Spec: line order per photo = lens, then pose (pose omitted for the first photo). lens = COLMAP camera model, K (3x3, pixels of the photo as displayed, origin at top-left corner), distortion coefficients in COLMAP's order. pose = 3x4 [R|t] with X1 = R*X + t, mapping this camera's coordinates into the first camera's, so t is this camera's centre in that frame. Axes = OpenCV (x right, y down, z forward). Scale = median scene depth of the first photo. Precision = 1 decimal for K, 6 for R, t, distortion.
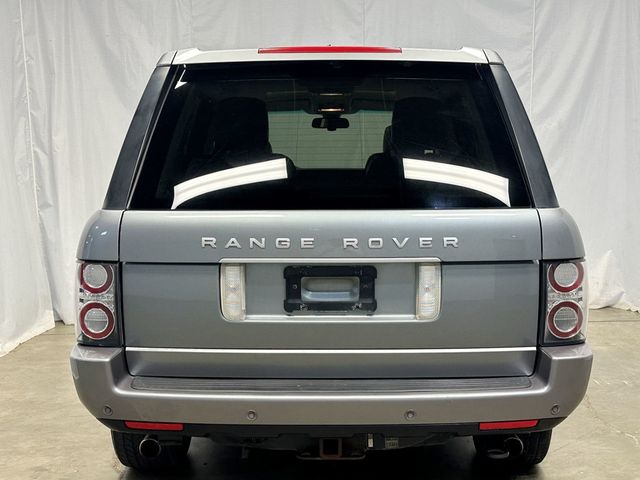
lens RADIAL K [[830.7, 0, 320.0], [0, 830.7, 240.0], [0, 0, 1]] dist [0.179885, -0.346519]
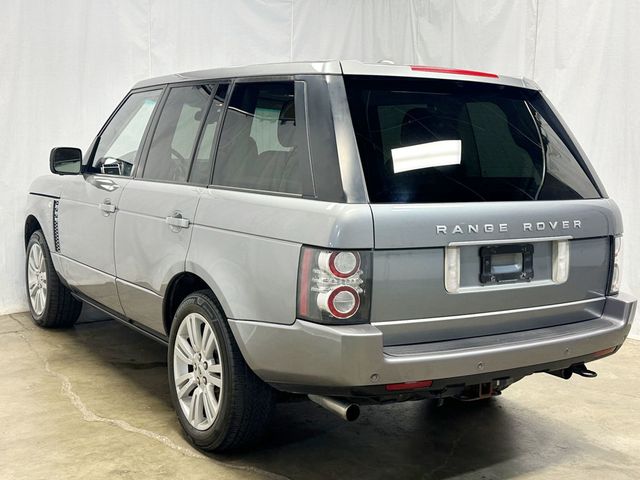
lens RADIAL K [[830.7, 0, 320.0], [0, 830.7, 240.0], [0, 0, 1]] dist [0.179885, -0.346519]
pose [[0.830605, -0.036473, 0.555666, -0.924283], [0.026119, 0.999306, 0.026550, -0.018211], [-0.556249, -0.007539, 0.830982, 0.088961]]
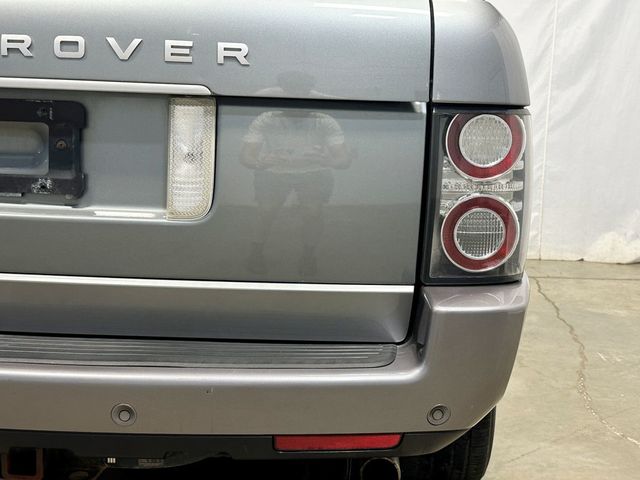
lens RADIAL K [[830.7, 0, 320.0], [0, 830.7, 240.0], [0, 0, 1]] dist [0.179885, -0.346519]
pose [[0.997479, 0.046083, -0.053968, 0.227416], [-0.043227, 0.997662, 0.052935, 0.077108], [0.056282, -0.050468, 0.997139, 0.513487]]
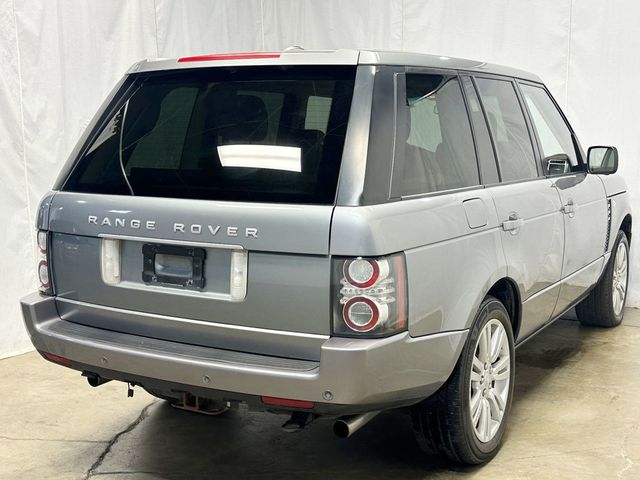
lens RADIAL K [[830.7, 0, 320.0], [0, 830.7, 240.0], [0, 0, 1]] dist [0.179885, -0.346519]
pose [[0.864457, 0.070534, -0.497733, 0.767469], [-0.064148, 0.997491, 0.029942, -0.025946], [0.498597, 0.006045, 0.866813, 0.073932]]
